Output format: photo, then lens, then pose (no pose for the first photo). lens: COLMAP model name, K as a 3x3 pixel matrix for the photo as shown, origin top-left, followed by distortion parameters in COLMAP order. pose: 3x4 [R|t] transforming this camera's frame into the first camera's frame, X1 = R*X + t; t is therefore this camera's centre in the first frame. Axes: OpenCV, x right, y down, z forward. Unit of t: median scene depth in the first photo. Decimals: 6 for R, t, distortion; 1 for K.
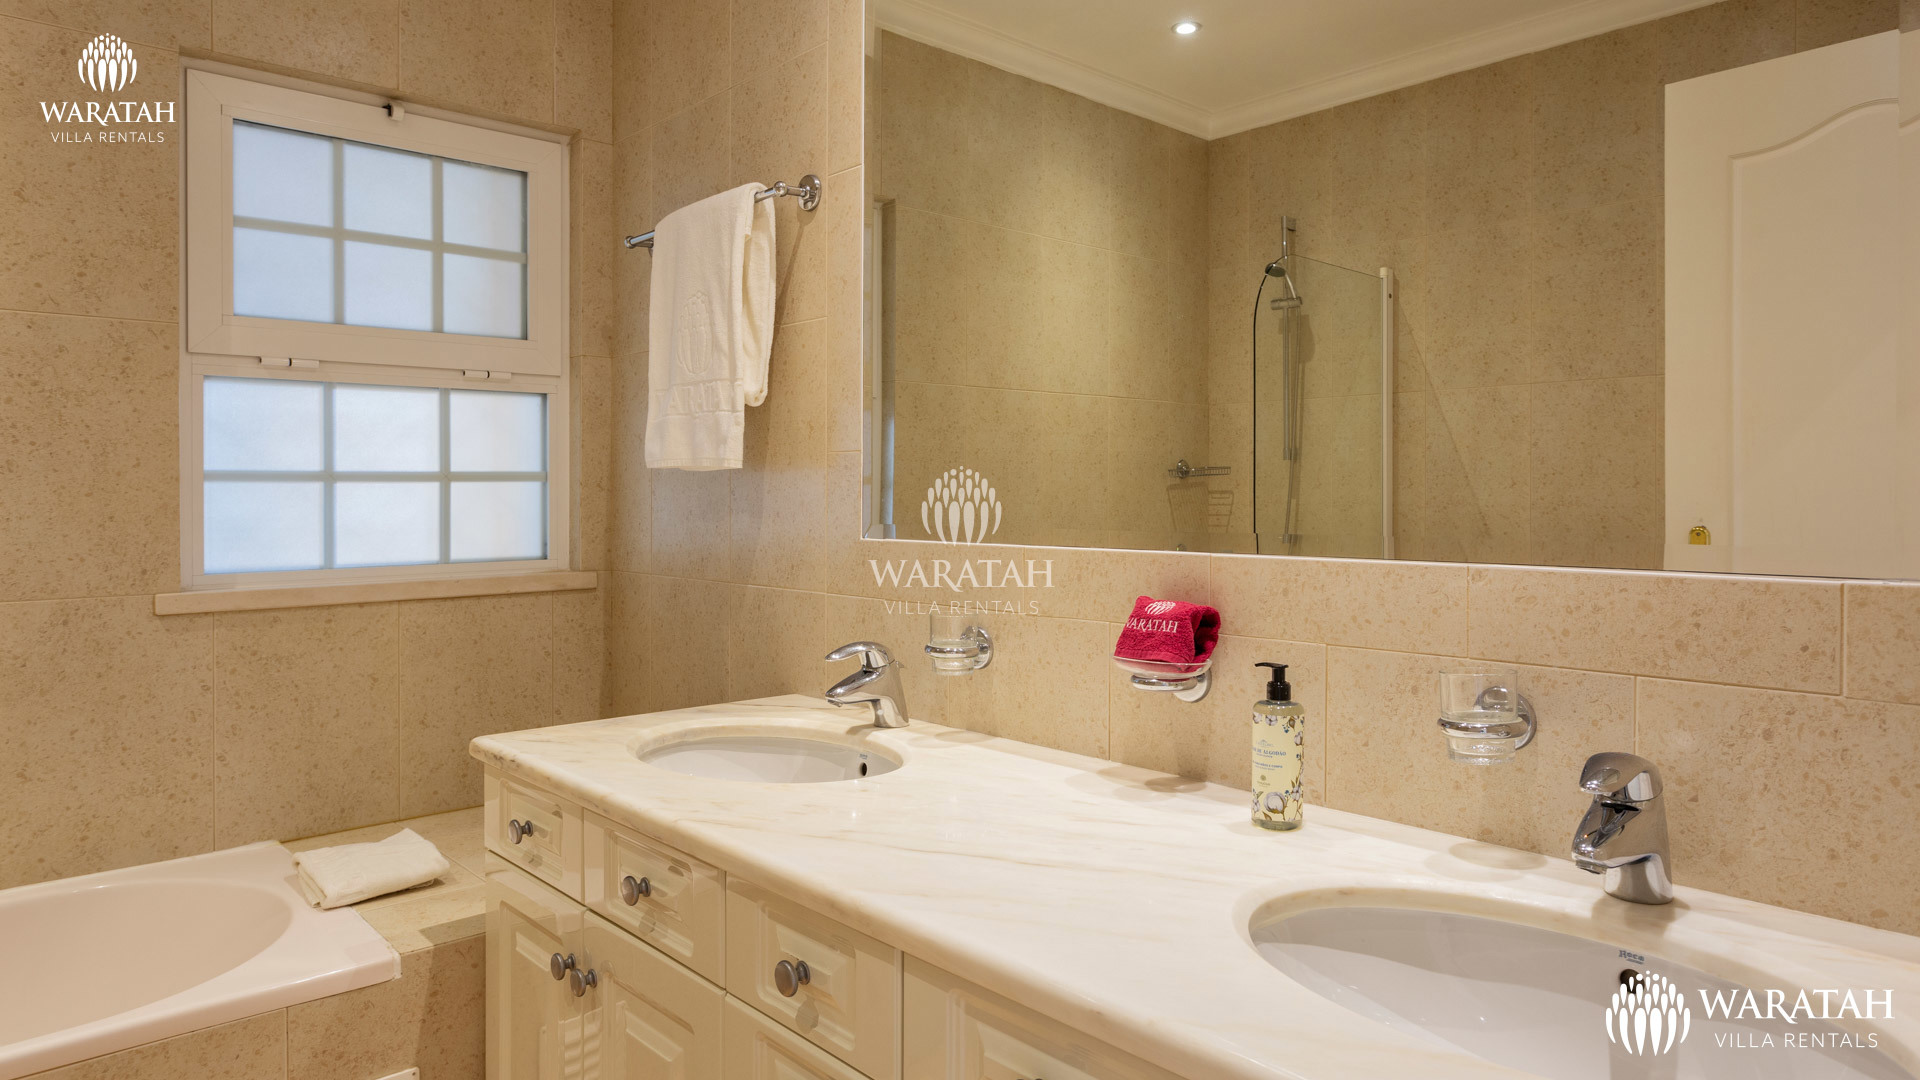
lens RADIAL K [[1165.1, 0, 960.8], [0, 1165.1, 483.1], [0, 0, 1]] dist [0.000830, 0.001260]
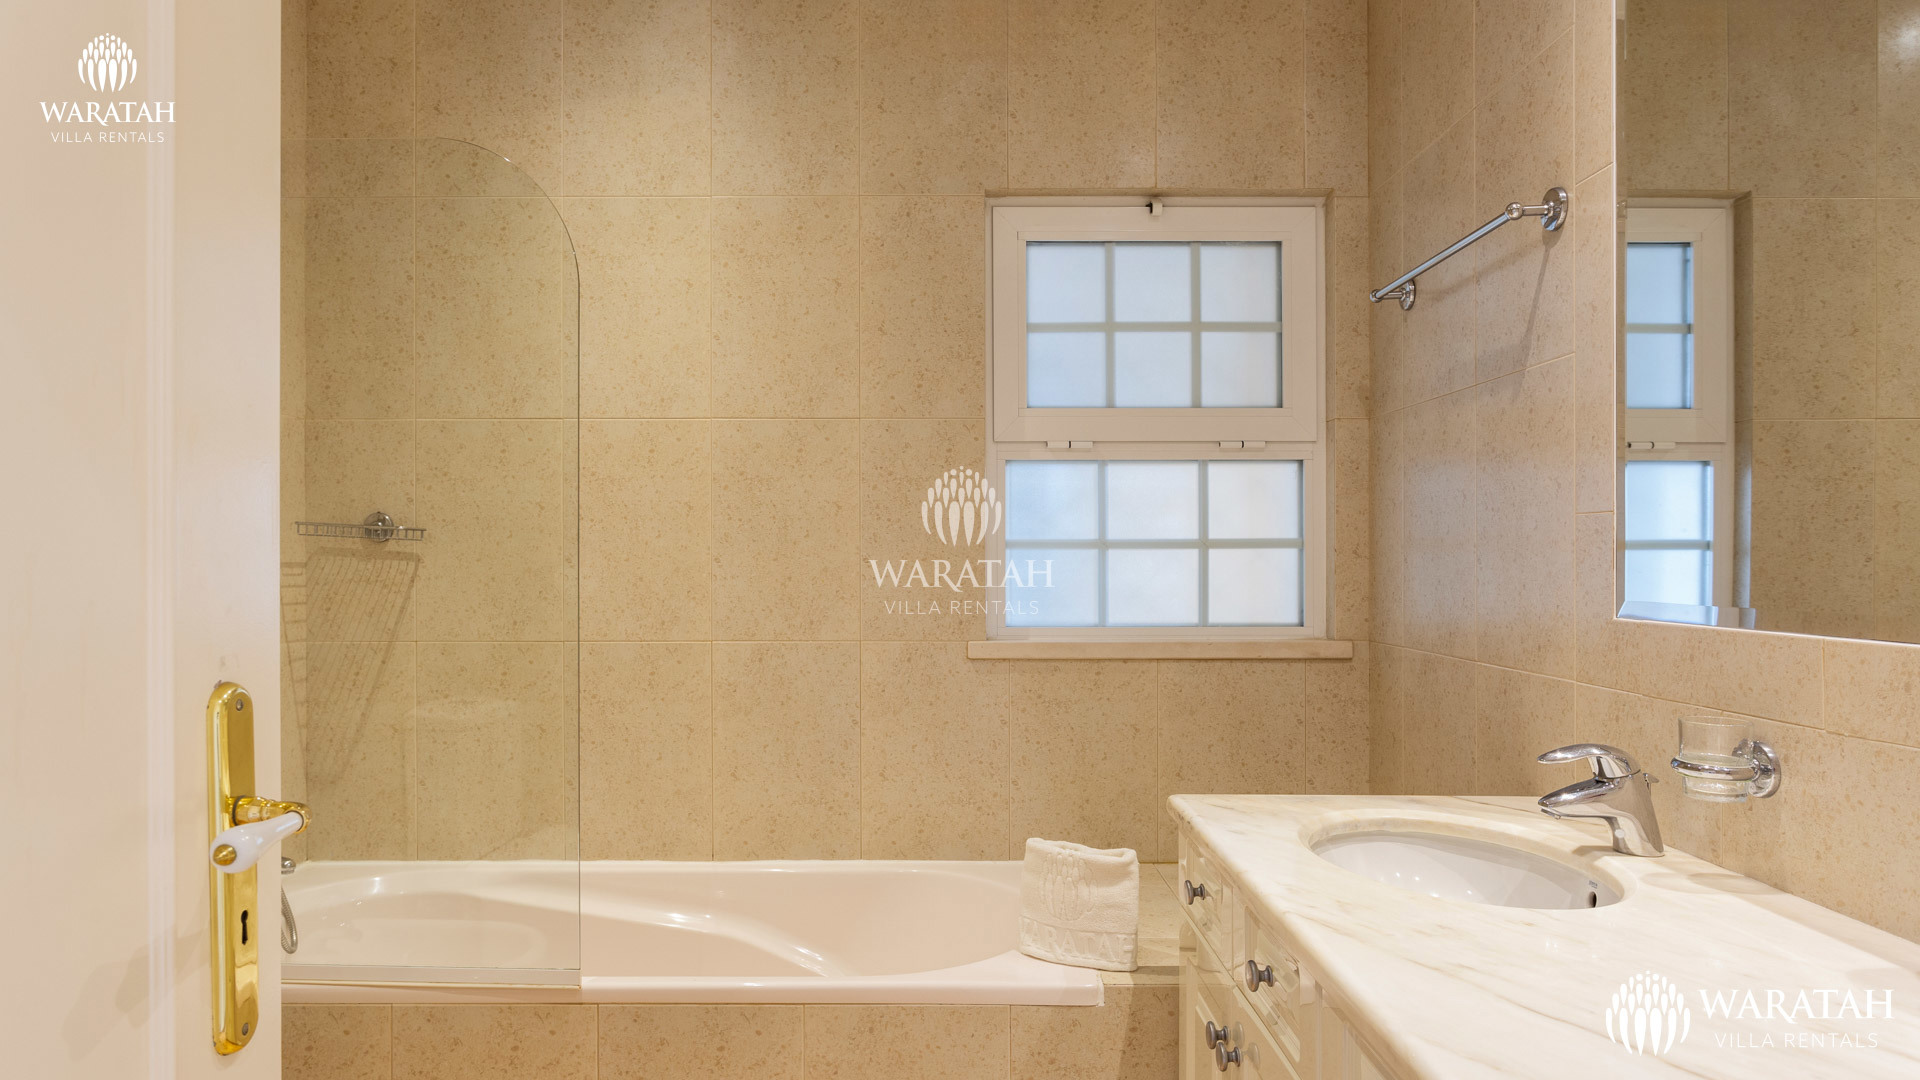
lens RADIAL K [[1171.7, 0, 960.0], [0, 1171.7, 540.0], [0, 0, 1]] dist [-0.005347, 0.002640]
pose [[0.740377, -0.005414, -0.672171, 0.117954], [0.001136, 0.999976, -0.006803, -0.002245], [0.672191, 0.004273, 0.740365, 0.075178]]
